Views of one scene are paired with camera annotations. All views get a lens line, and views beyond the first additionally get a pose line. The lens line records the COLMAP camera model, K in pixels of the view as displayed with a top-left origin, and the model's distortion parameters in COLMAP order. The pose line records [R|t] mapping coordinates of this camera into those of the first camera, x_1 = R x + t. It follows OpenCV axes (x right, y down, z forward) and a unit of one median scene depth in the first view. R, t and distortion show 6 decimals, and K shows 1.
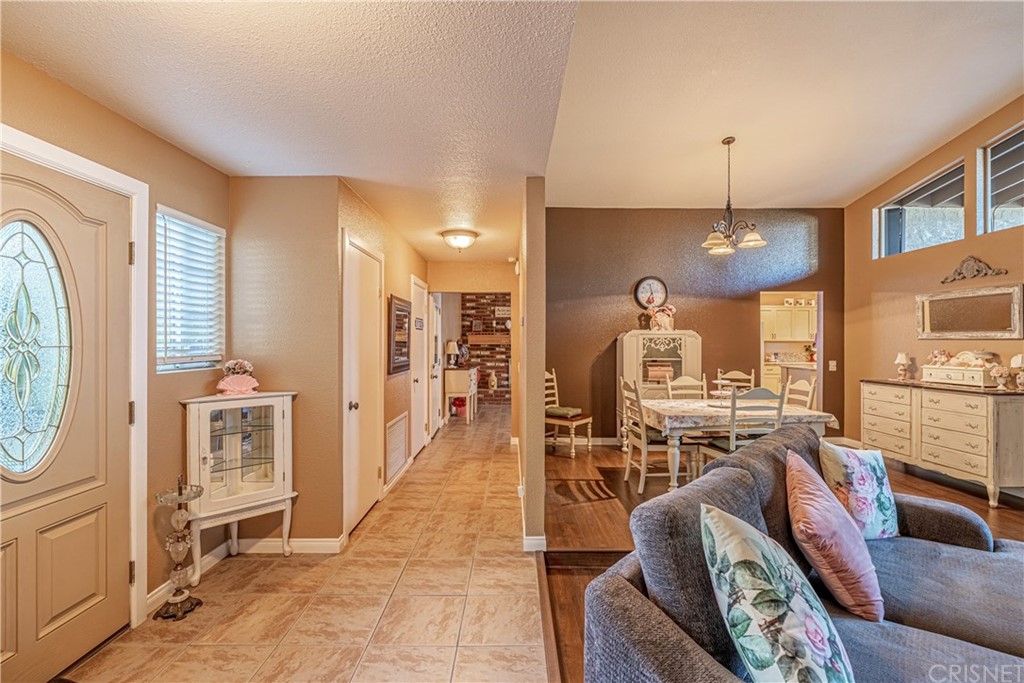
lens RADIAL K [[459.3, 0, 512.0], [0, 459.3, 341.5], [0, 0, 1]] dist [-0.002675, 0.000171]
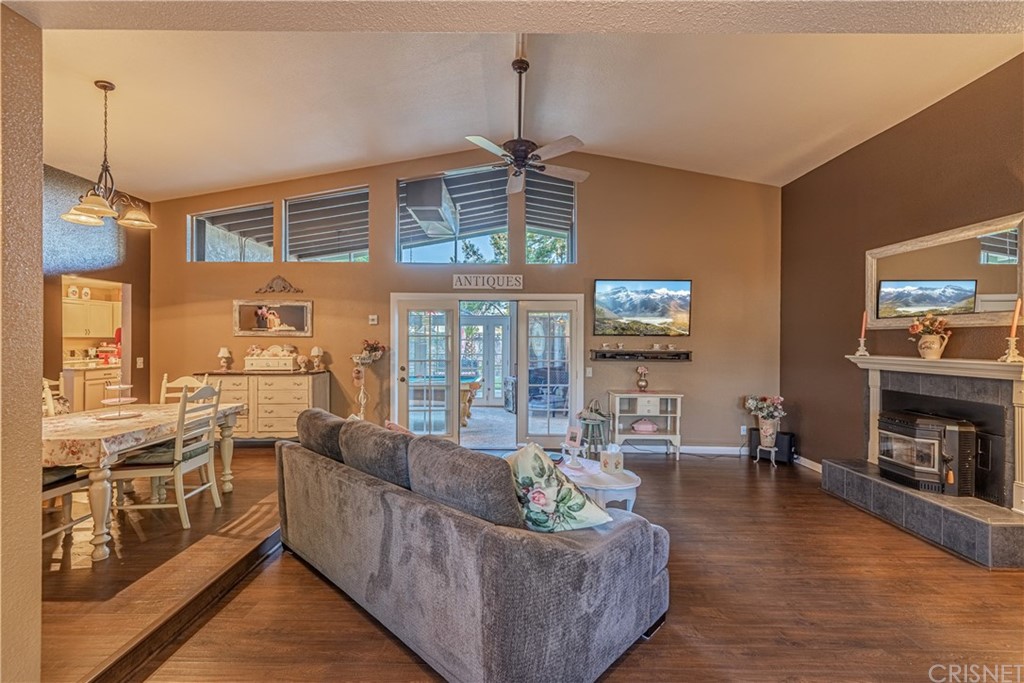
lens RADIAL K [[433.0, 0, 512.0], [0, 433.0, 341.5], [0, 0, 1]] dist [0.000117, -0.000116]
pose [[-0.003991, -0.003620, 0.999985, -0.258672], [-0.004092, 0.999985, 0.003604, 0.001881], [-0.999984, -0.004077, -0.004005, 0.264650]]
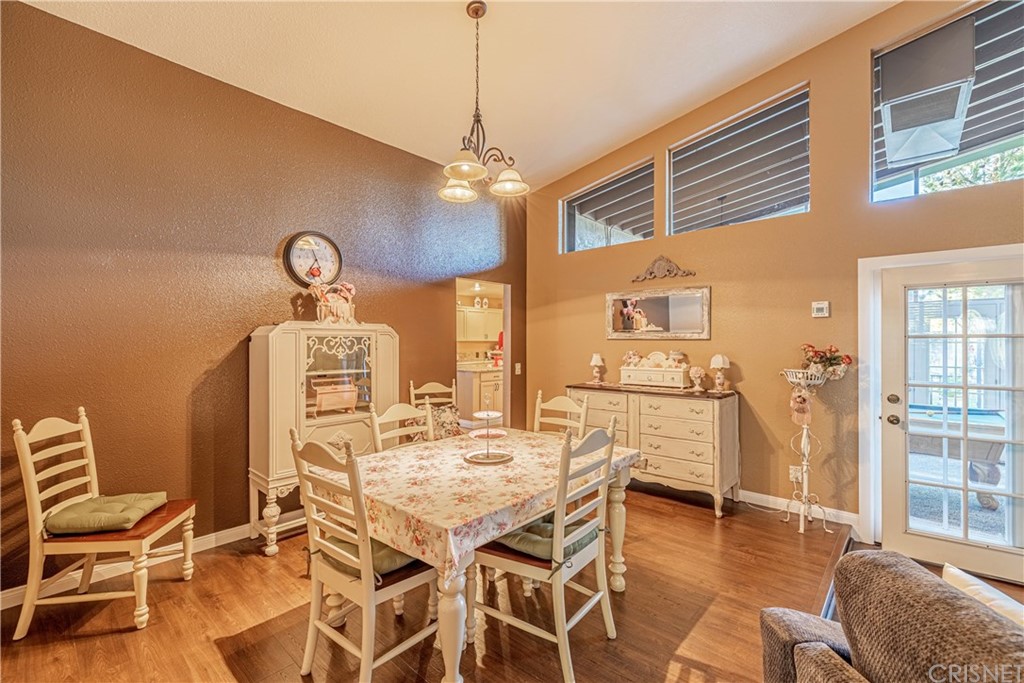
lens RADIAL K [[436.1, 0, 510.3], [0, 436.1, 341.9], [0, 0, 1]] dist [0.001879, 0.000223]
pose [[0.671944, -0.001220, 0.740601, 0.068725], [0.000442, 0.999999, 0.001246, -0.001169], [-0.740602, -0.000510, 0.671944, 0.525317]]
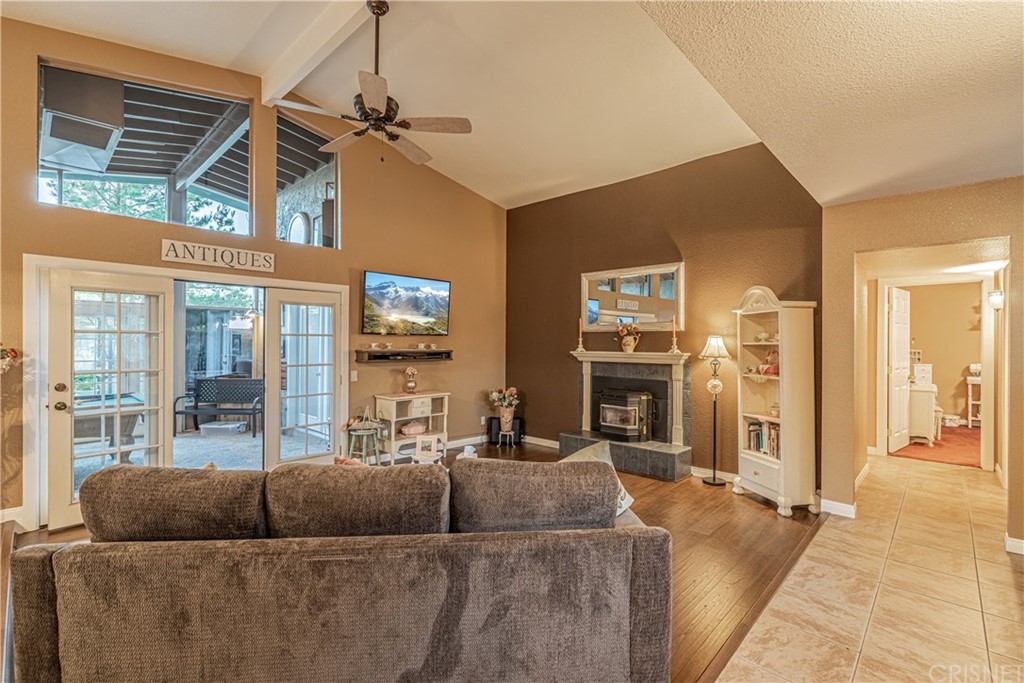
lens RADIAL K [[459.3, 0, 512.0], [0, 459.3, 341.5], [0, 0, 1]] dist [-0.002675, 0.000171]
pose [[-0.731234, -0.003310, 0.682119, -0.103669], [-0.004663, 0.999989, -0.000147, 0.005044], [-0.682111, -0.003288, -0.731242, 0.578592]]
